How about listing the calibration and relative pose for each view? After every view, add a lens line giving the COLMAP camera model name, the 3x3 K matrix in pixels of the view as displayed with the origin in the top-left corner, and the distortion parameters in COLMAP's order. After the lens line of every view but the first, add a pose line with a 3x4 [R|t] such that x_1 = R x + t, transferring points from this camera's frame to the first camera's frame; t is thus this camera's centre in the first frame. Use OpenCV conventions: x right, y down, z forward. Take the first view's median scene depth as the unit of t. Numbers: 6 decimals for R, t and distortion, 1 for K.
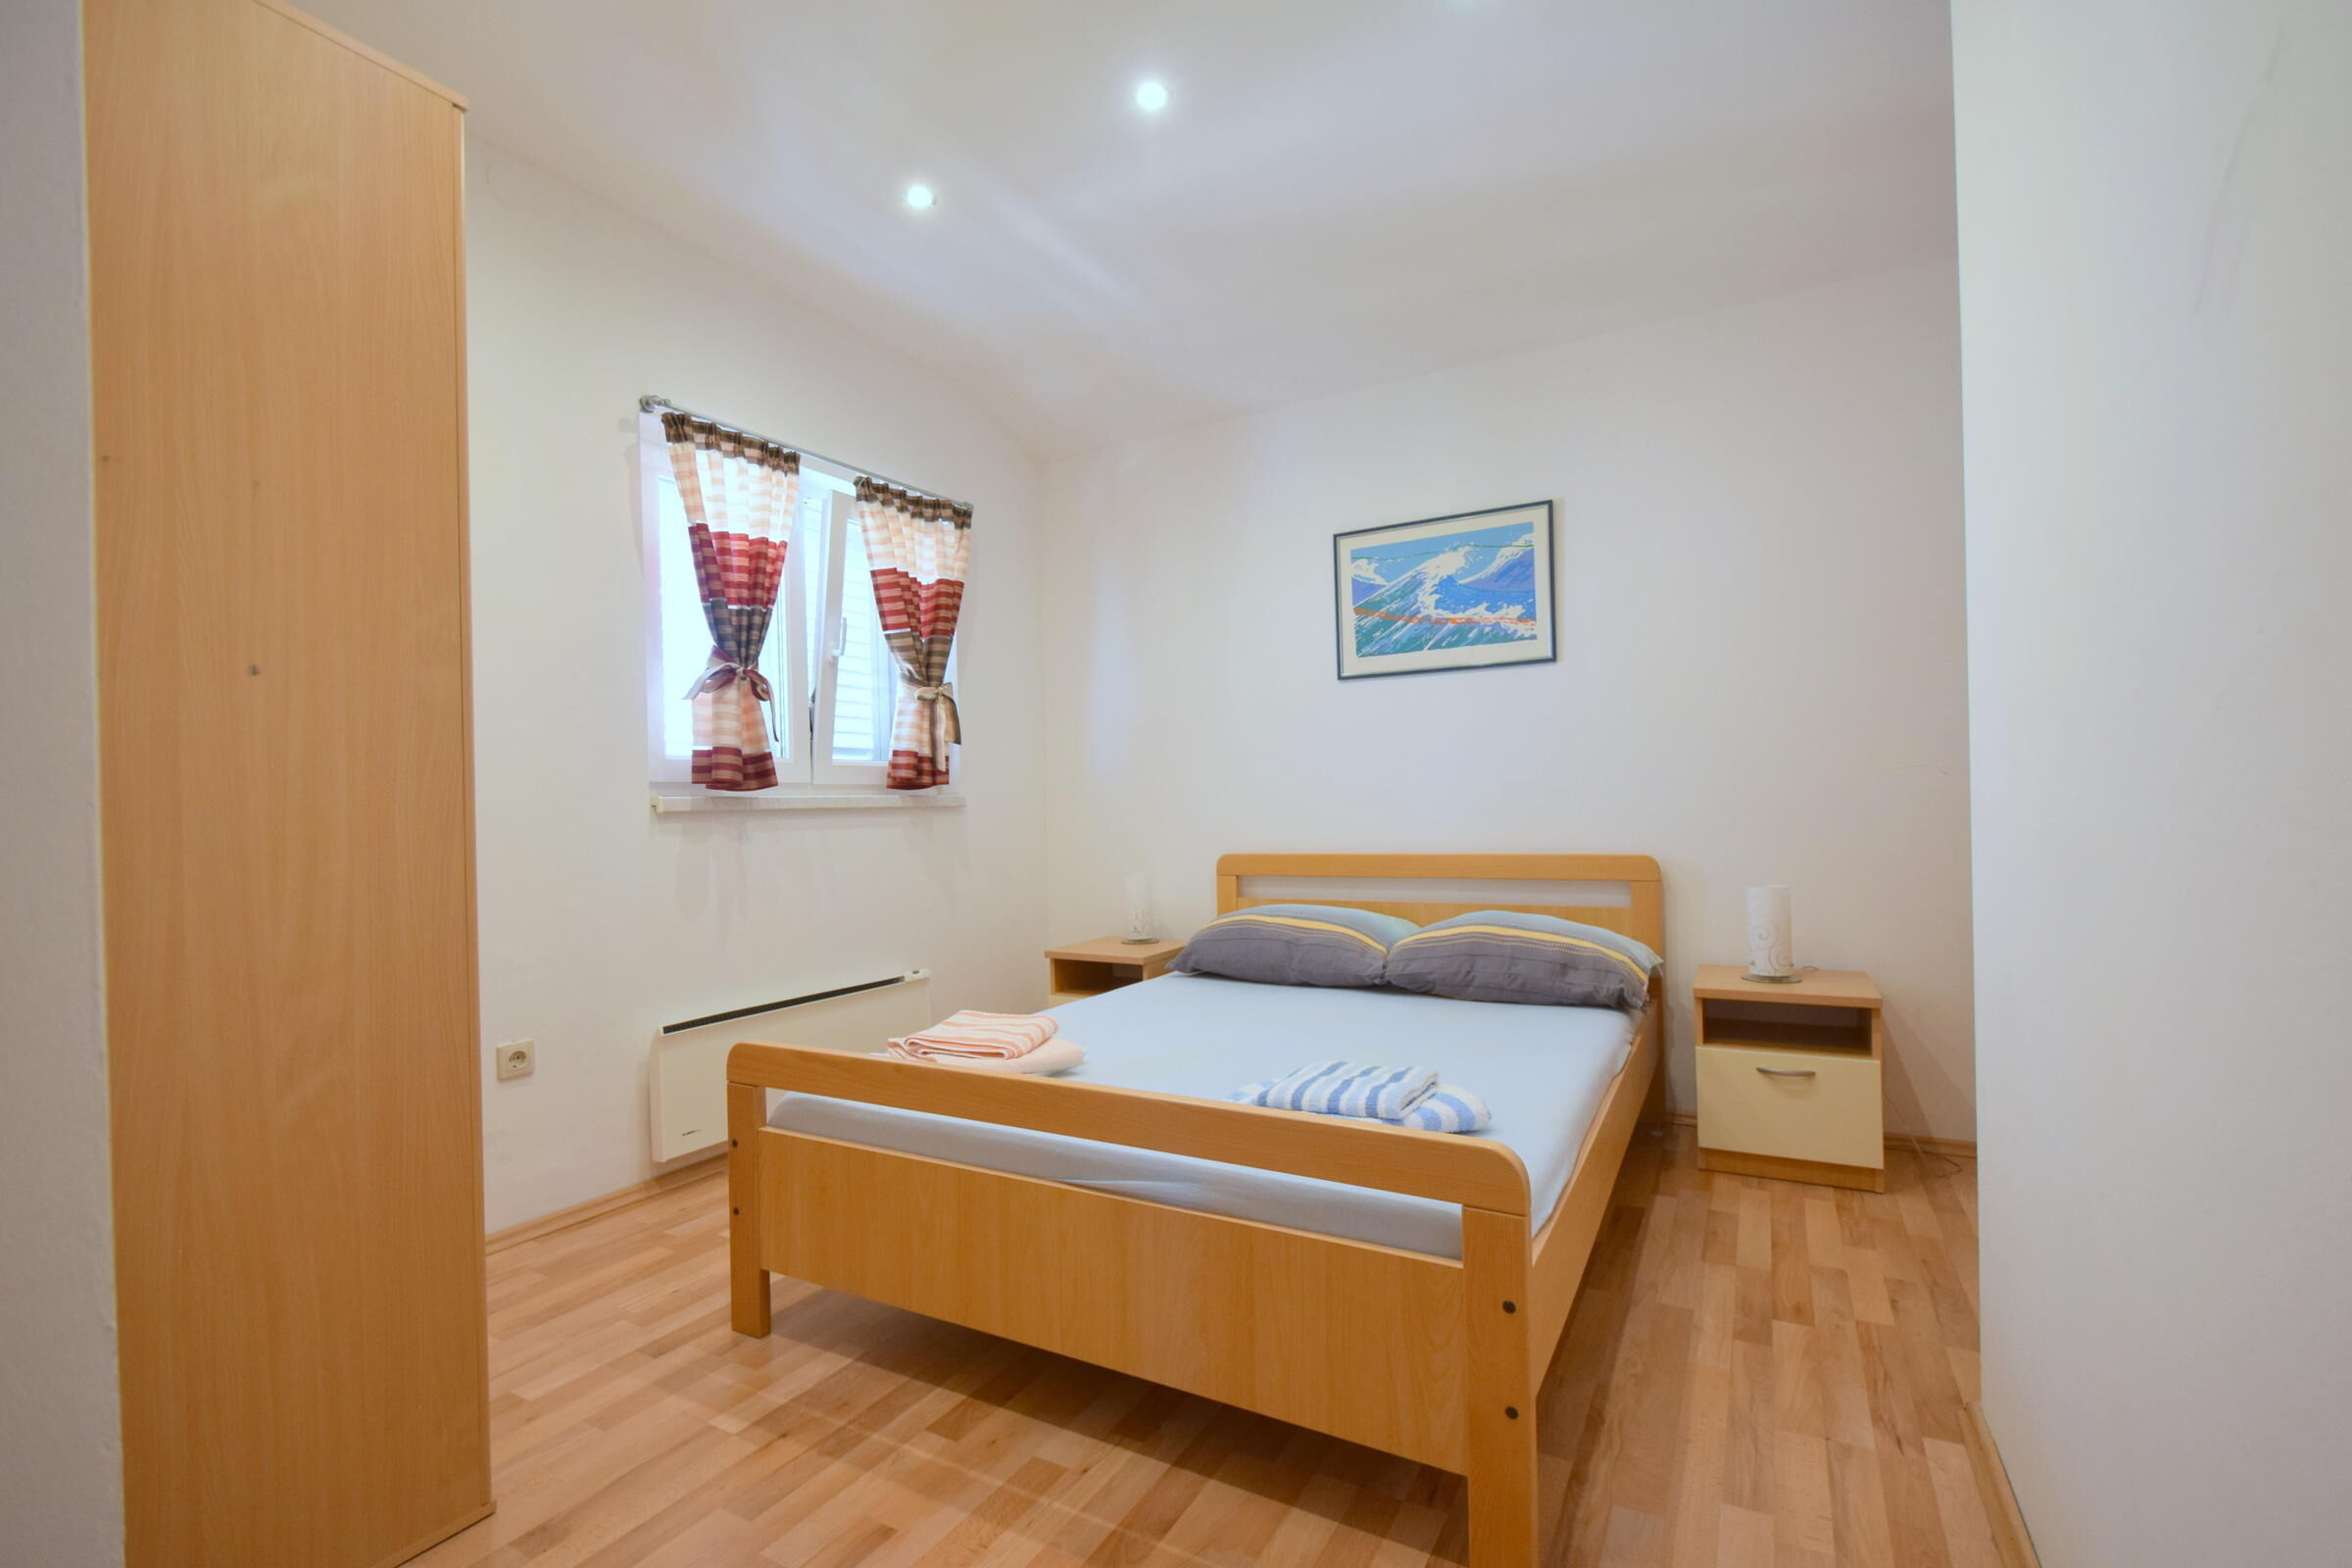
lens RADIAL K [[1025.4, 0, 1182.2], [0, 1025.4, 782.5], [0, 0, 1]] dist [-0.008073, -0.000803]
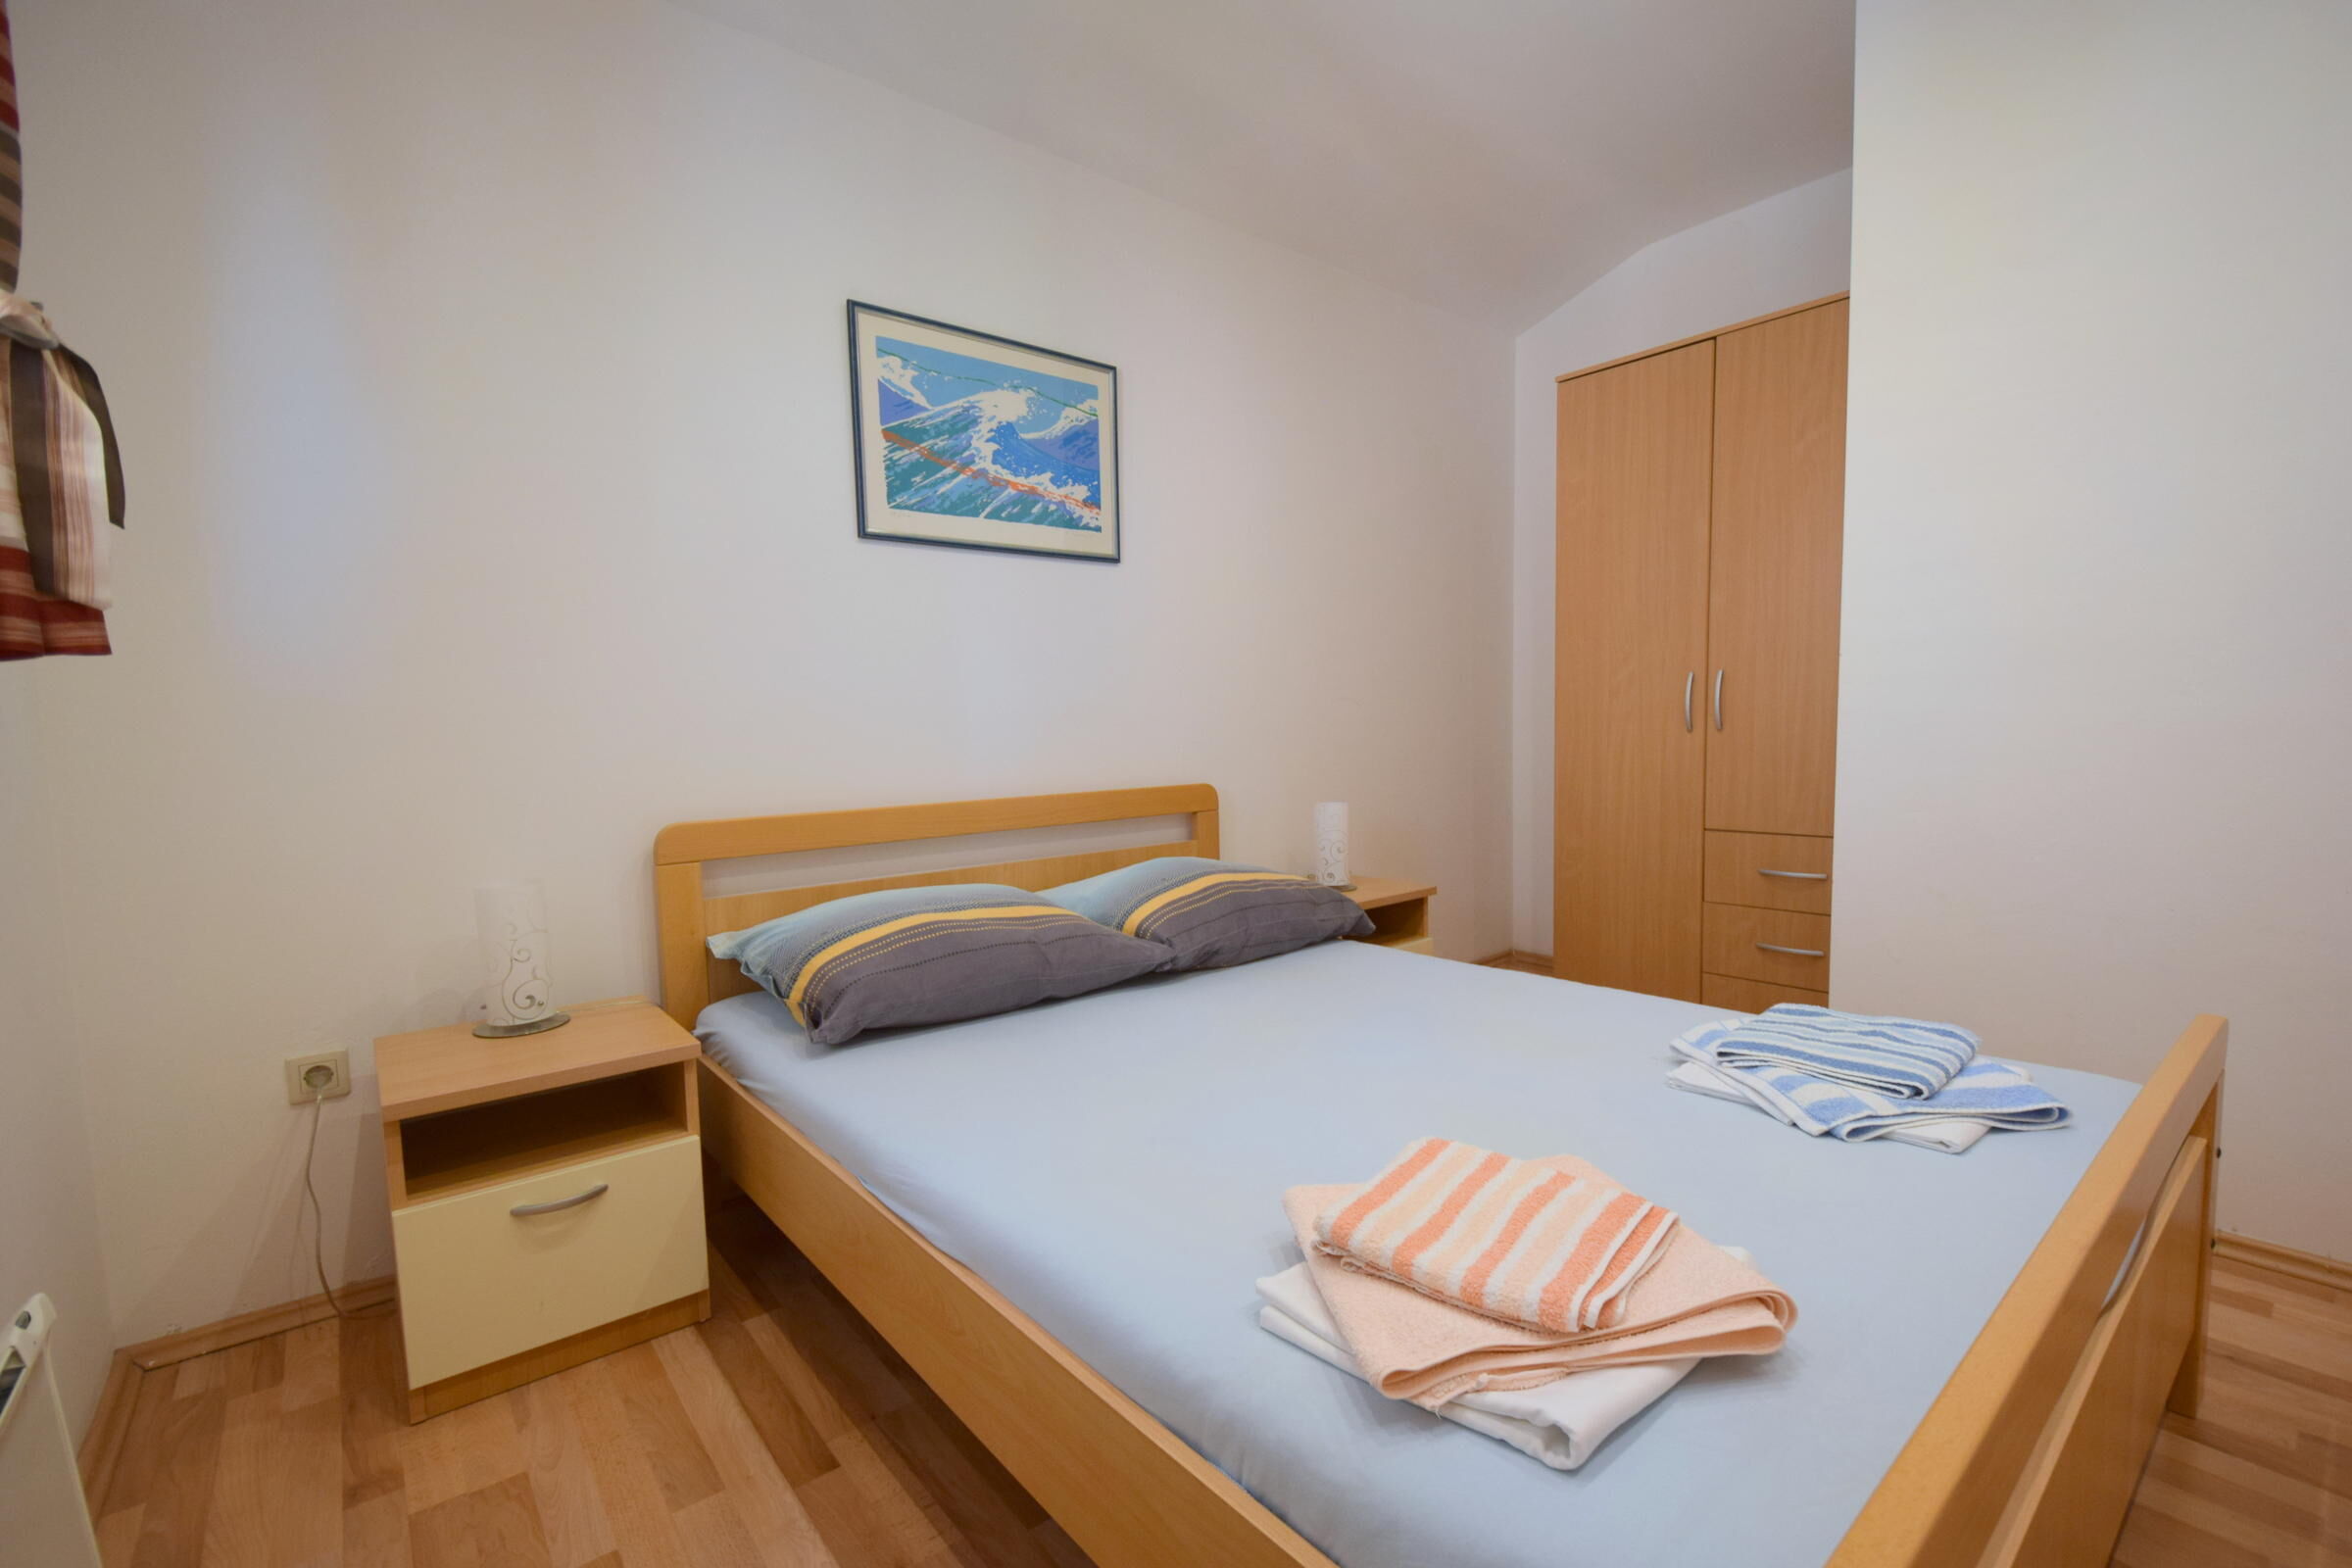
lens RADIAL K [[1025.4, 0, 1181.1], [0, 1025.4, 805.0], [0, 0, 1]] dist [-0.008073, -0.000803]
pose [[0.350229, -0.059278, 0.934786, -0.403202], [-0.003802, 0.997897, 0.064704, 0.025802], [-0.936656, -0.026216, 0.349267, 0.614988]]
